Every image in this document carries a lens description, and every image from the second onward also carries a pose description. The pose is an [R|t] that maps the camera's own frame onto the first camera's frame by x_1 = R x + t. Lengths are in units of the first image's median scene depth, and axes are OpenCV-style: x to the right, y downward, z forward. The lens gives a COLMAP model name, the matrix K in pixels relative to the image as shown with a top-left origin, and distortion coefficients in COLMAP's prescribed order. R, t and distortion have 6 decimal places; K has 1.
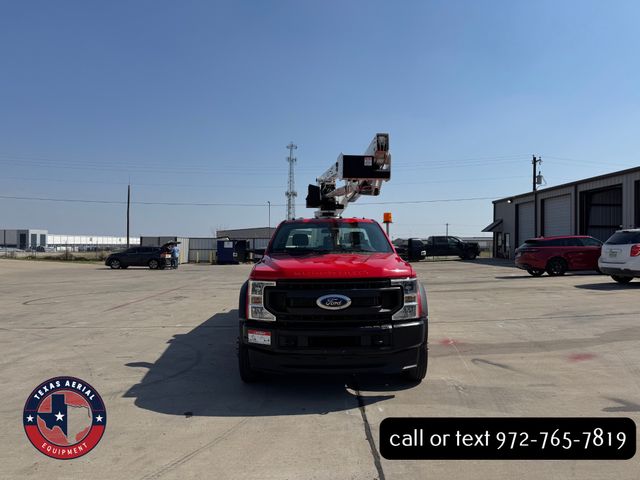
lens RADIAL K [[449.0, 0, 318.2], [0, 449.0, 236.8], [0, 0, 1]] dist [0.082140, -0.110520]
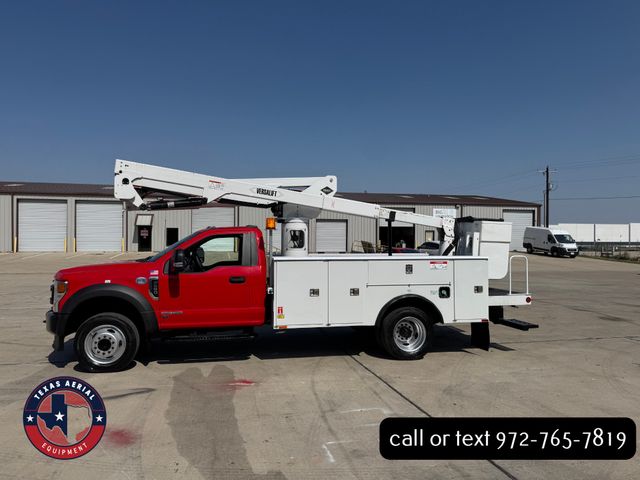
lens RADIAL K [[449.0, 0, 320.5], [0, 449.0, 241.7], [0, 0, 1]] dist [0.082140, -0.110520]
pose [[0.202904, 0.003612, -0.979192, 1.105767], [0.010122, 0.999932, 0.005786, -0.012821], [0.979146, -0.011086, 0.202853, 1.000289]]
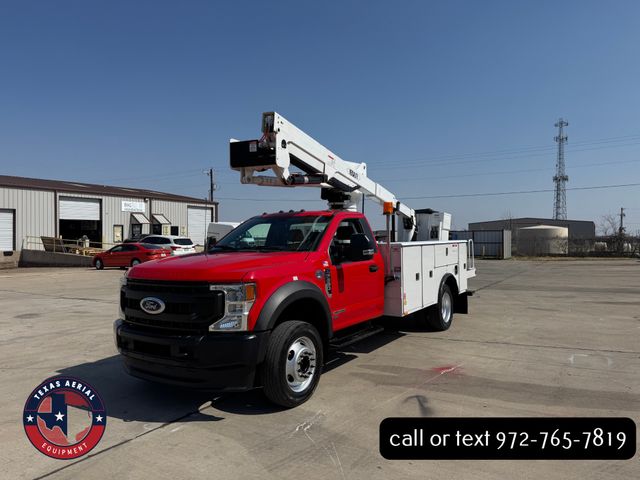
lens RADIAL K [[449.0, 0, 323.0], [0, 449.0, 239.5], [0, 0, 1]] dist [0.082140, -0.110520]
pose [[0.846625, -0.001133, -0.532189, 0.535004], [0.012922, 0.999747, 0.018429, -0.002071], [0.532033, -0.022479, 0.846425, 0.257382]]
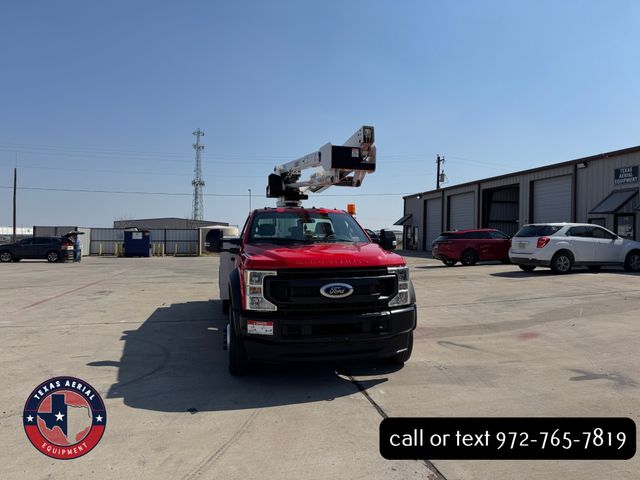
lens RADIAL K [[449.0, 0, 322.8], [0, 449.0, 238.4], [0, 0, 1]] dist [0.082140, -0.110520]
pose [[0.977724, 0.005076, 0.209833, -0.135024], [-0.009424, 0.999761, 0.019730, 0.005369], [-0.209683, -0.021268, 0.977538, 0.012096]]
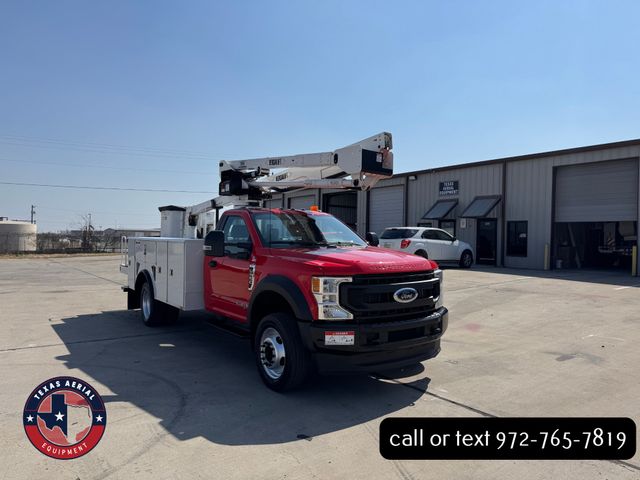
lens RADIAL K [[449.0, 0, 317.4], [0, 449.0, 237.5], [0, 0, 1]] dist [0.082140, -0.110520]
pose [[0.812550, 0.012872, 0.582749, -0.467460], [-0.024670, 0.999620, 0.012318, 0.004543], [-0.582369, -0.024385, 0.812559, 0.187281]]
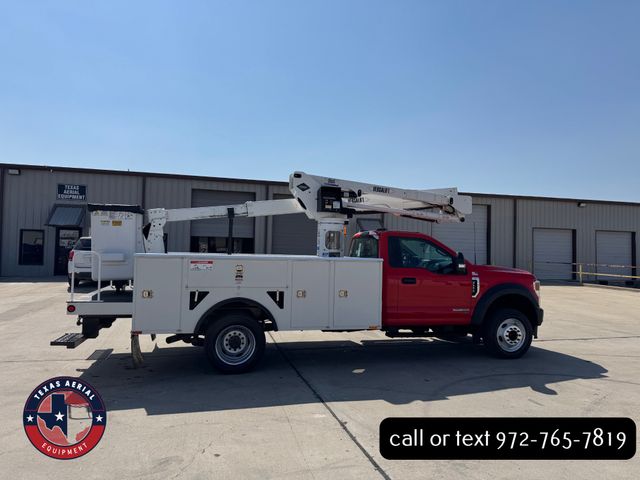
lens RADIAL K [[449.0, 0, 314.2], [0, 449.0, 243.5], [0, 0, 1]] dist [0.082140, -0.110520]
pose [[-0.233594, 0.019864, 0.972131, -1.021441], [-0.035429, 0.998953, -0.028925, 0.026880], [-0.971689, -0.041199, -0.232646, 1.452379]]
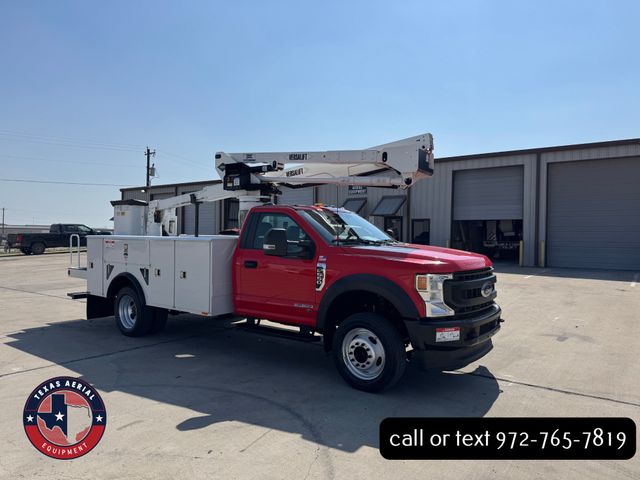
lens RADIAL K [[449.0, 0, 321.0], [0, 449.0, 239.6], [0, 0, 1]] dist [0.082140, -0.110520]
pose [[0.608580, 0.000316, 0.793492, -0.689676], [-0.023684, 0.999562, 0.017767, 0.009560], [-0.793139, -0.029606, 0.608321, 0.423618]]
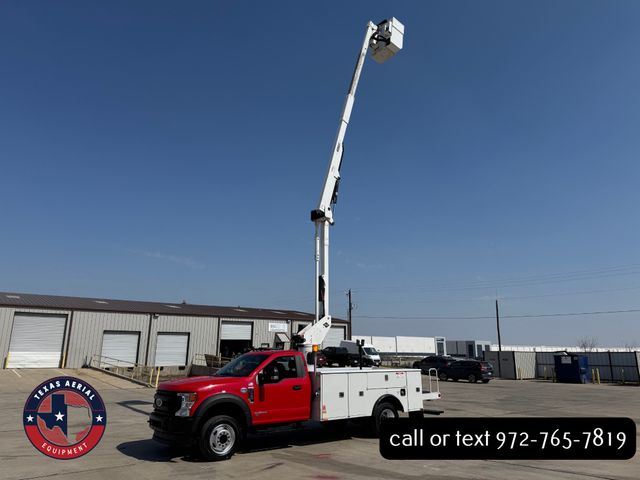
lens RADIAL K [[449.0, 0, 319.1], [0, 449.0, 239.7], [0, 0, 1]] dist [0.082140, -0.110520]
pose [[0.601691, -0.190207, -0.775750, 1.383929], [0.008602, 0.972718, -0.231831, -0.051822], [0.798682, 0.132818, 0.586912, 0.190574]]
